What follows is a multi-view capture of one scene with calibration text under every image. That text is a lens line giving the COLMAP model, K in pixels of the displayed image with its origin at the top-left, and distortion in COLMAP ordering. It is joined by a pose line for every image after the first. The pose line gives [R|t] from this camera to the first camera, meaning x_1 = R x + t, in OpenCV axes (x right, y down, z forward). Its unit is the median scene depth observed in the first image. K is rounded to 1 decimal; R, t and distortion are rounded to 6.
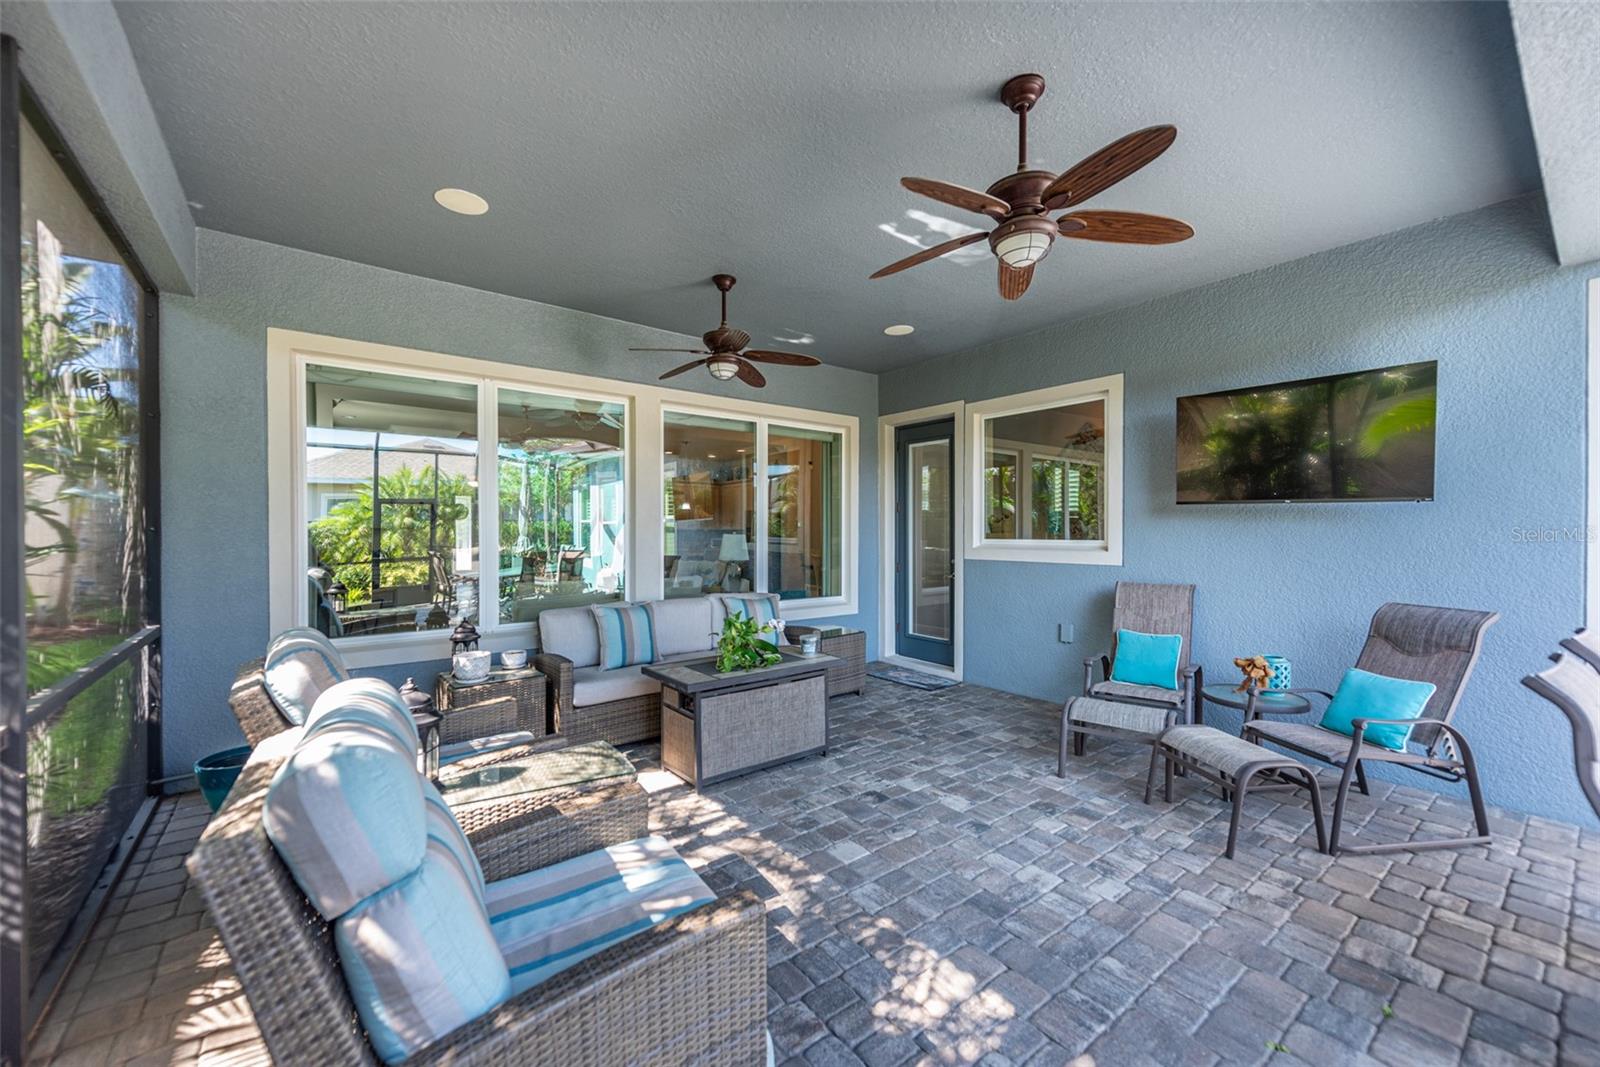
lens RADIAL K [[630.9, 0, 803.6], [0, 630.9, 539.7], [0, 0, 1]] dist [0.008808, -0.002297]
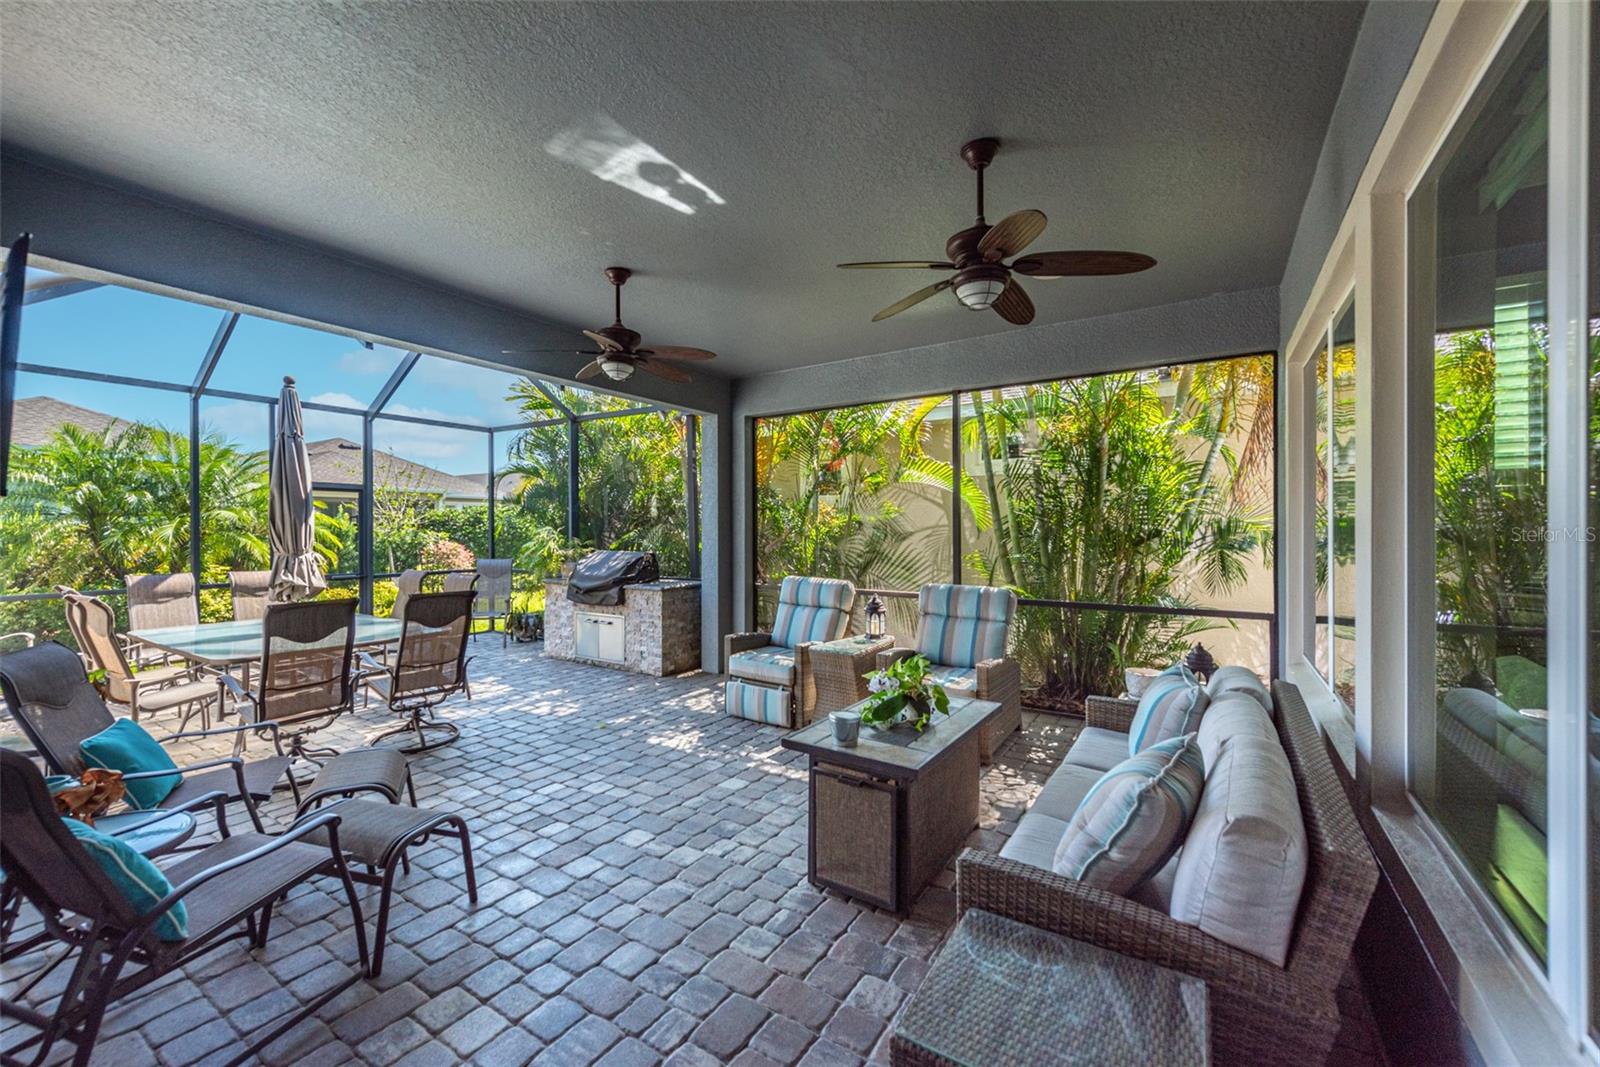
lens RADIAL K [[630.9, 0, 802.6], [0, 630.9, 530.4], [0, 0, 1]] dist [0.008808, -0.002297]
pose [[-0.941342, 0.003748, -0.337435, 0.167717], [-0.003489, 0.999777, 0.020839, -0.027557], [0.337437, 0.020794, -0.941118, 0.990659]]
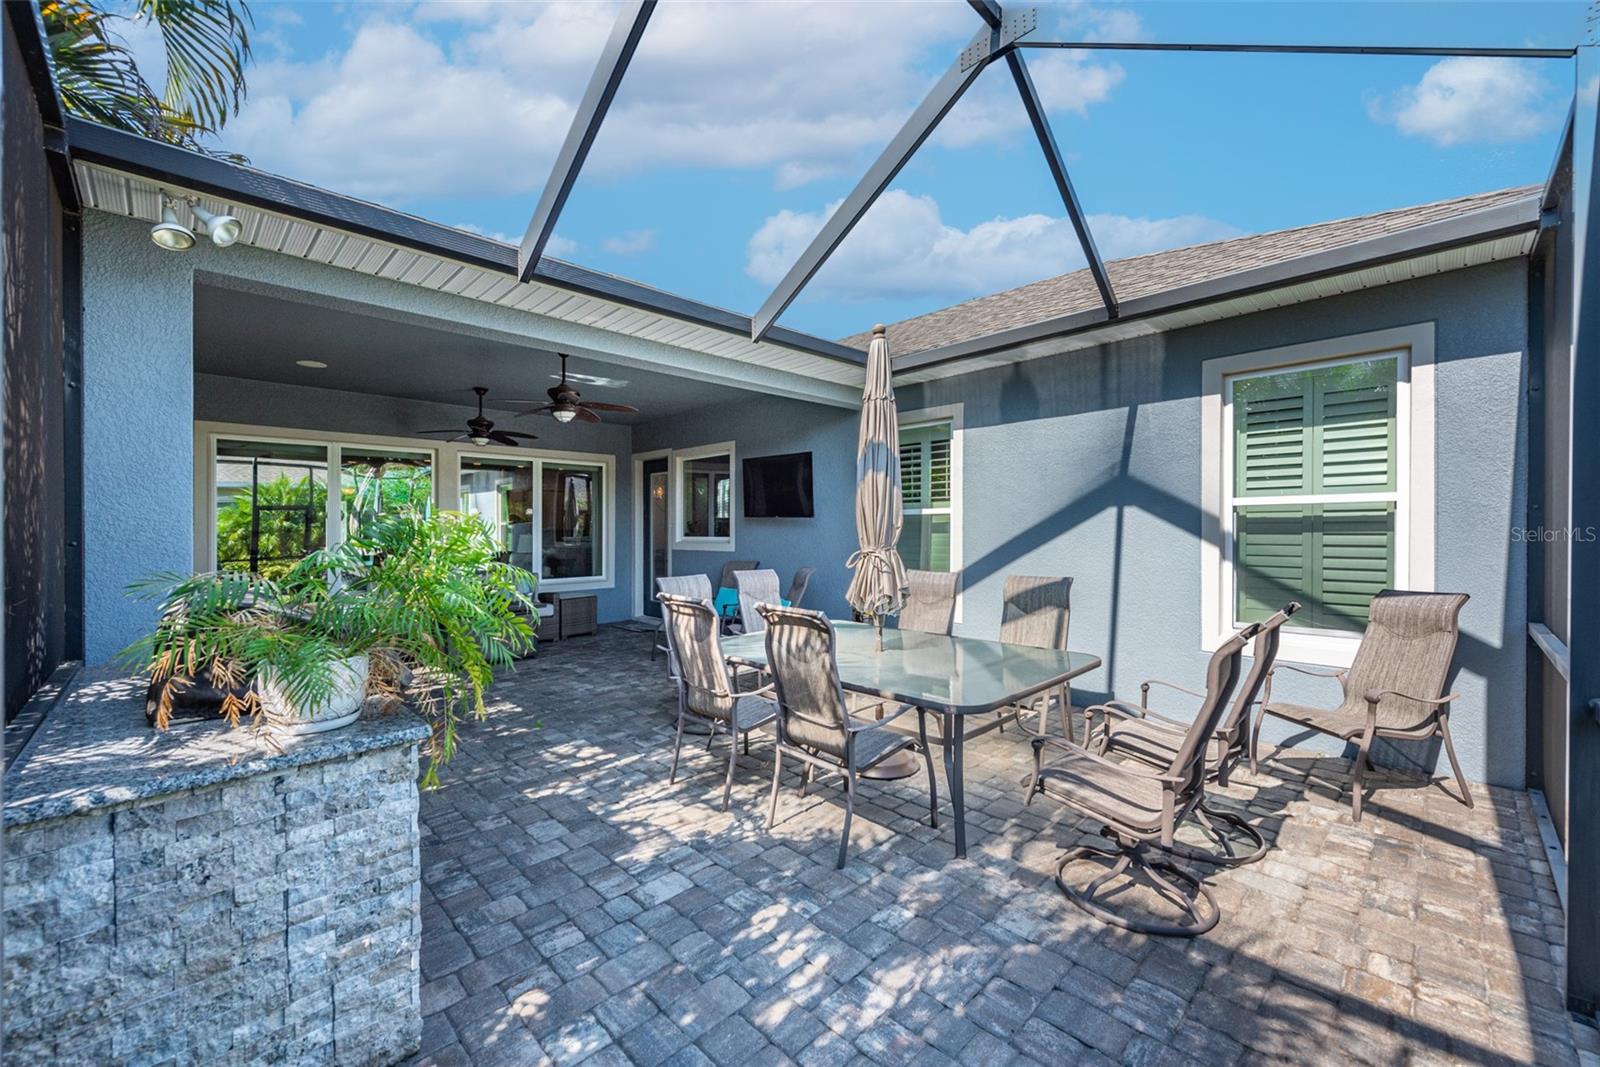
lens RADIAL K [[630.9, 0, 801.1], [0, 630.9, 523.1], [0, 0, 1]] dist [0.008808, -0.002297]
pose [[0.992646, -0.003923, 0.120990, 0.344006], [0.007013, 0.999660, -0.025119, 0.006200], [-0.120850, 0.025783, 0.992336, -0.531006]]
